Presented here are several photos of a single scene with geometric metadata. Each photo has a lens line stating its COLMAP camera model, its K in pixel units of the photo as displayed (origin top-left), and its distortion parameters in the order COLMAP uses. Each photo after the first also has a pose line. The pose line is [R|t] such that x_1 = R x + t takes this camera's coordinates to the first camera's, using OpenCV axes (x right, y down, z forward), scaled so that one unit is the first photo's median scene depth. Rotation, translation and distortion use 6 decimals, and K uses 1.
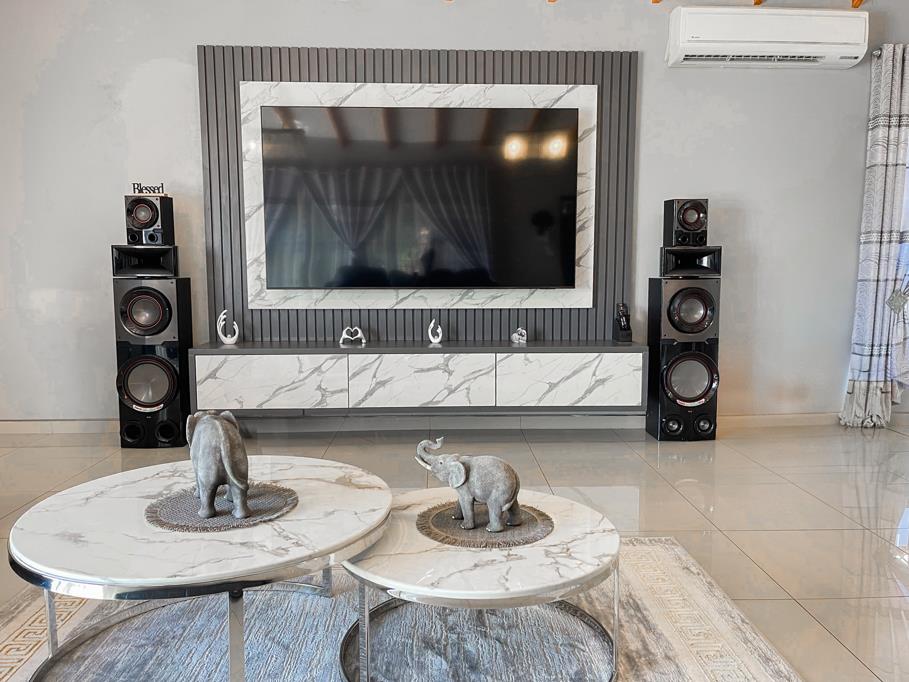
lens RADIAL K [[704.6, 0, 462.9], [0, 704.6, 352.4], [0, 0, 1]] dist [0.027046, -0.004625]
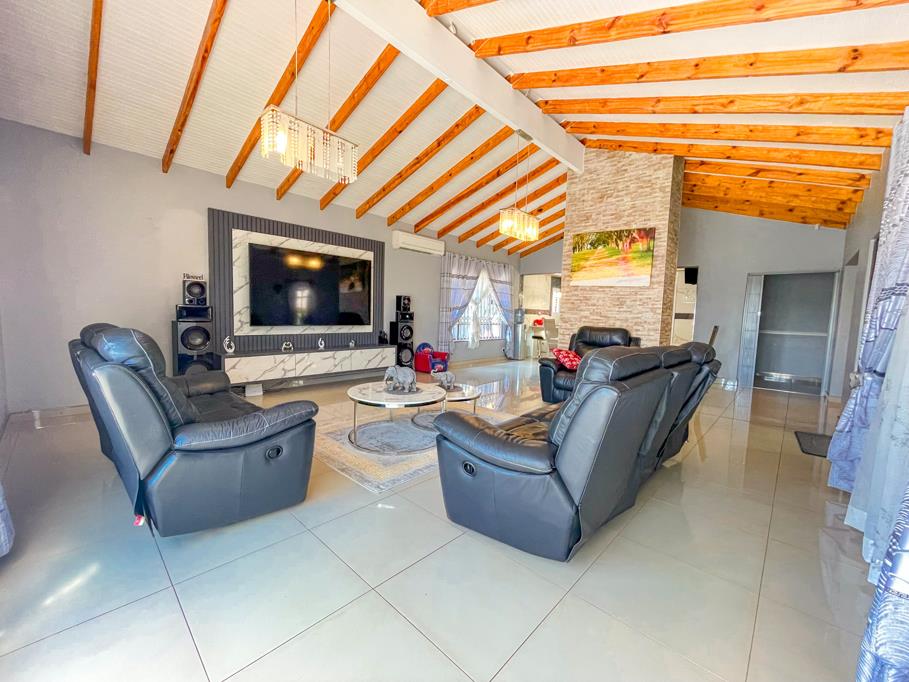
lens RADIAL K [[367.2, 0, 448.0], [0, 367.2, 344.4], [0, 0, 1]] dist [0.000456, 0.000091]
pose [[0.715200, -0.039892, 0.697781, -0.620364], [0.058548, 0.998280, -0.002939, 0.004729], [-0.696464, 0.042956, 0.716305, -0.218645]]
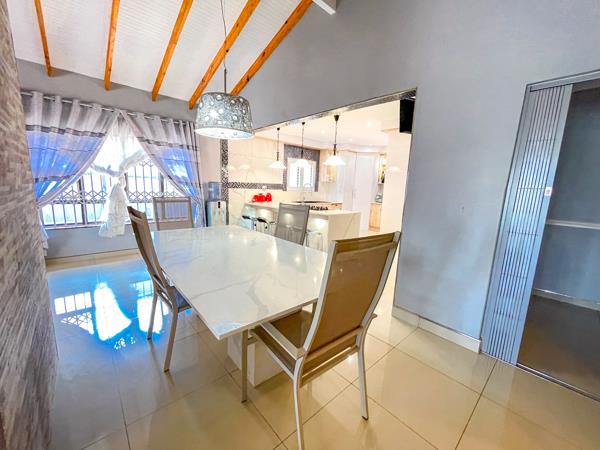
lens RADIAL K [[242.4, 0, 295.7], [0, 242.4, 227.3], [0, 0, 1]] dist [0.000456, 0.000091]
pose [[0.781858, -0.075103, 0.618917, 0.809586], [0.039867, 0.996709, 0.070583, -0.041844], [-0.622181, -0.030511, 0.782279, -0.085708]]
